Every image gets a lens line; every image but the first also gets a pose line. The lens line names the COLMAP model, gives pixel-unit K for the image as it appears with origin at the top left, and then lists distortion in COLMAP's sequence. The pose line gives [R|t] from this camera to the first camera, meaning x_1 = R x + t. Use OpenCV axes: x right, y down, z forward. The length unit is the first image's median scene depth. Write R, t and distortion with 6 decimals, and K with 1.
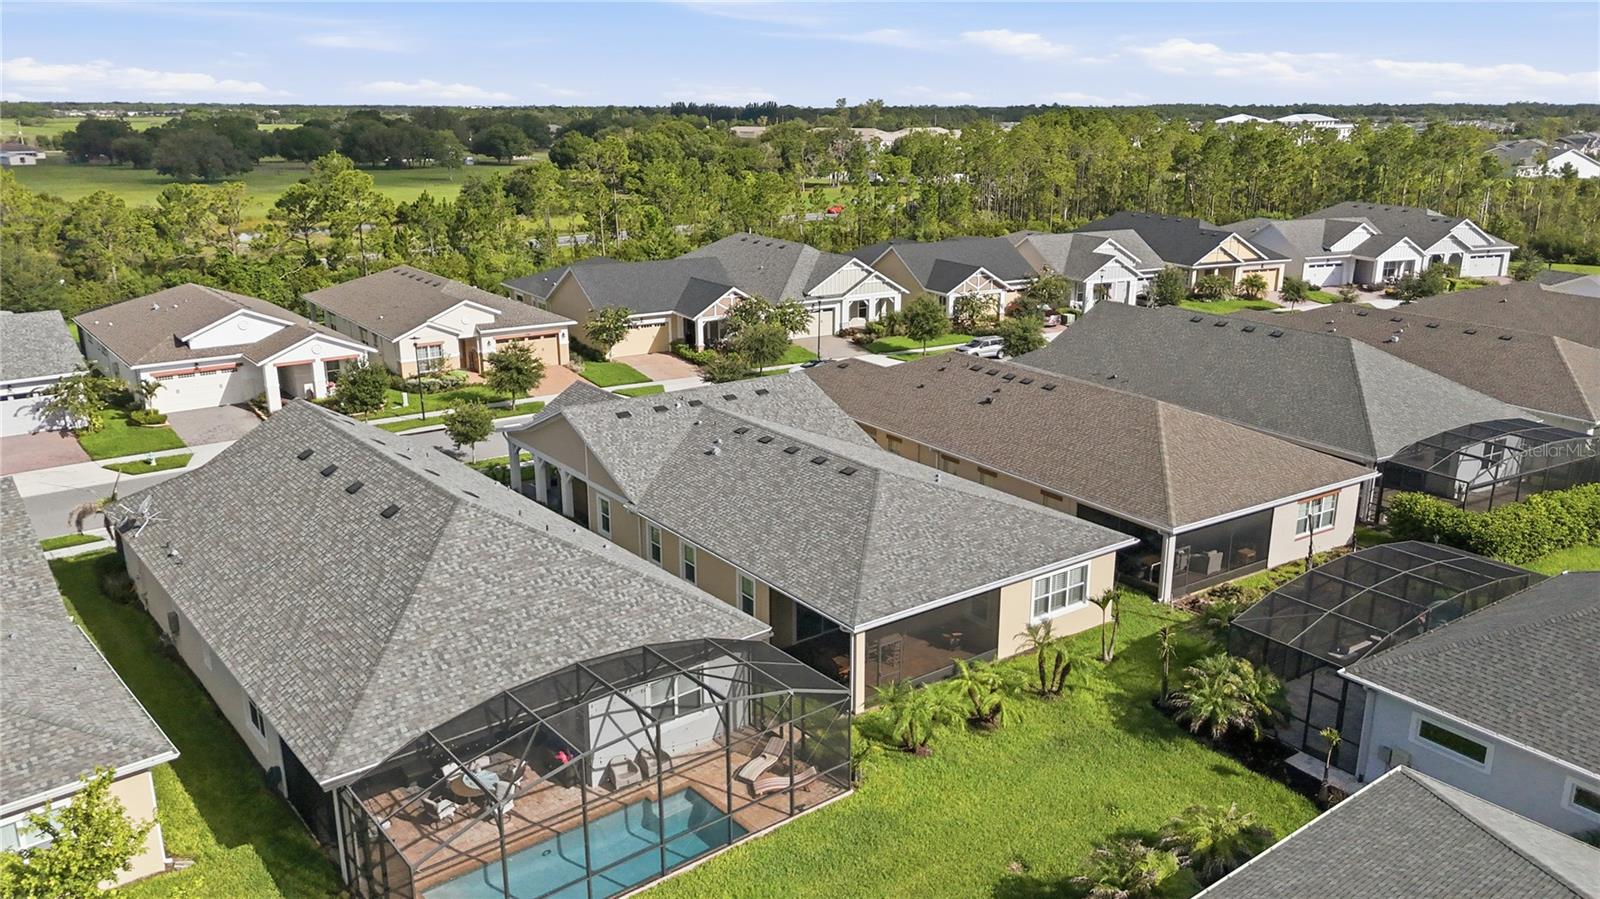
lens RADIAL K [[1165.7, 0, 806.9], [0, 1165.7, 451.6], [0, 0, 1]] dist [0.081020, -0.087372]
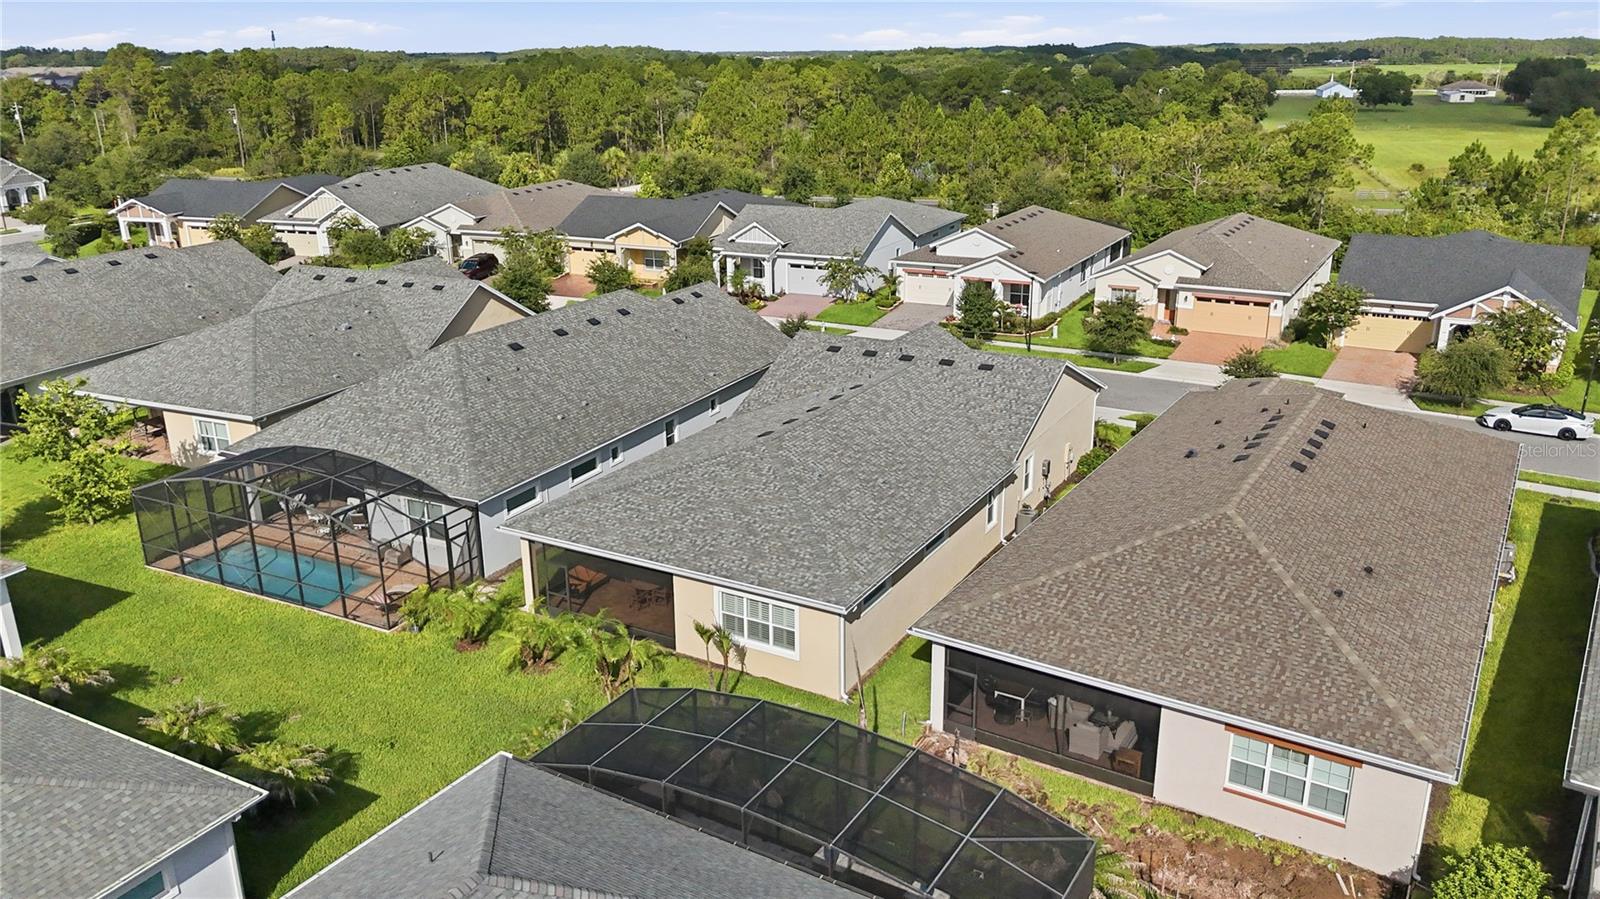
lens RADIAL K [[1165.7, 0, 806.9], [0, 1165.7, 451.6], [0, 0, 1]] dist [0.081020, -0.087372]
pose [[0.413893, 0.288532, -0.863390, 0.461226], [-0.246962, 0.948461, 0.198572, -0.087987], [0.876186, 0.131037, 0.463818, 0.304183]]
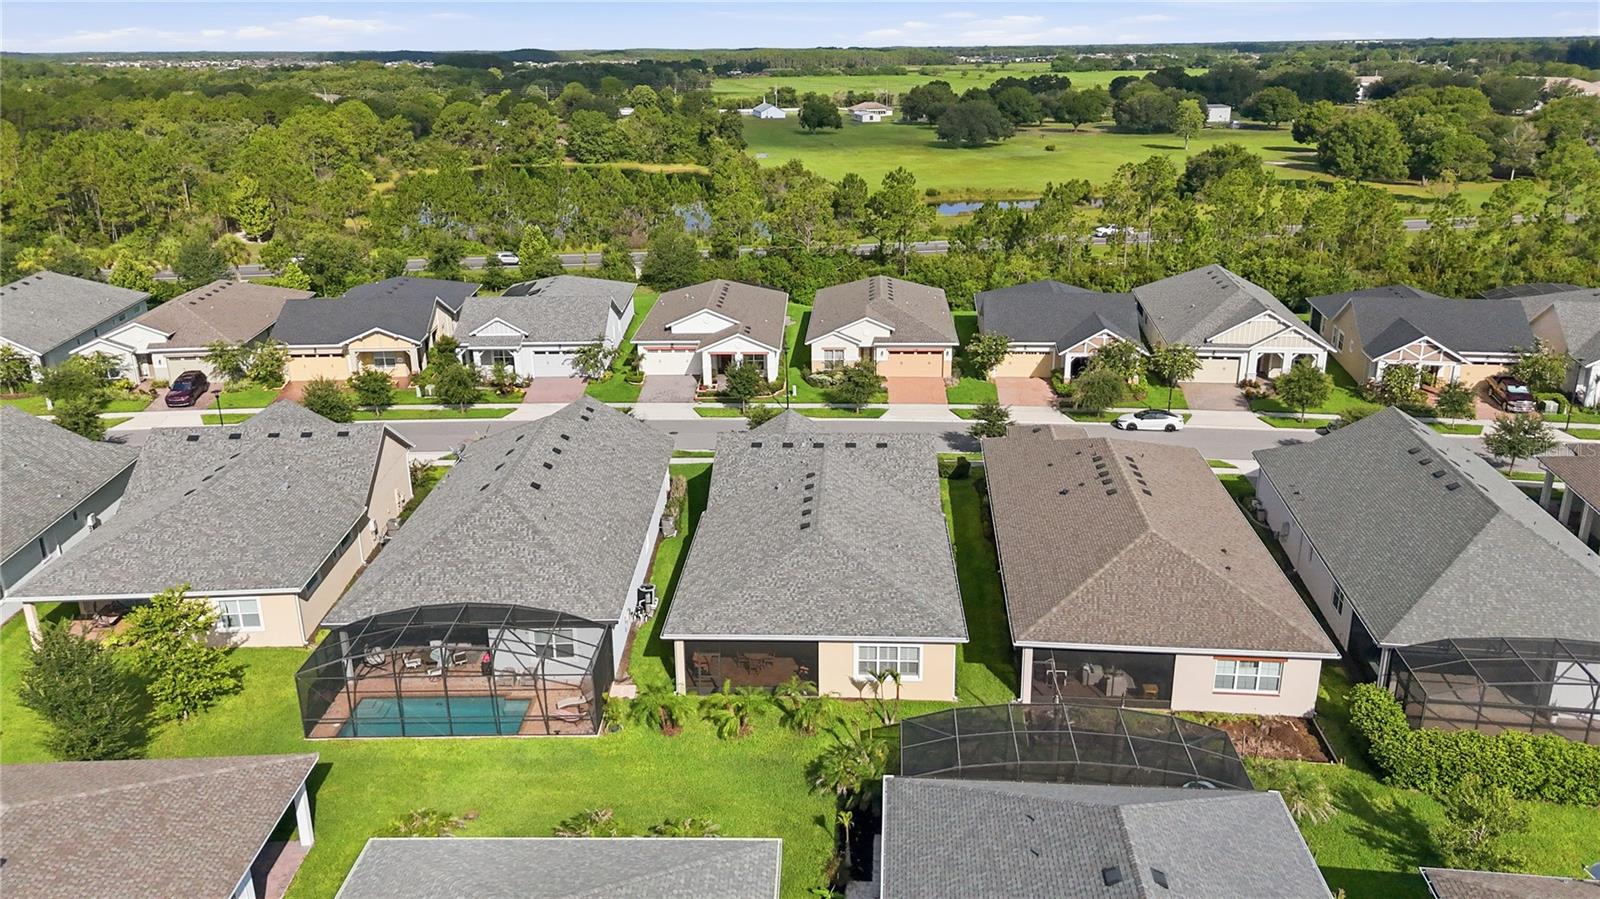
lens RADIAL K [[1159.3, 0, 808.2], [0, 1159.3, 448.5], [0, 0, 1]] dist [0.174329, -0.439384]
pose [[0.780682, 0.192404, -0.594572, 0.412656], [-0.165624, 0.981104, 0.100020, -0.103130], [0.602581, 0.020392, 0.797797, -0.017880]]
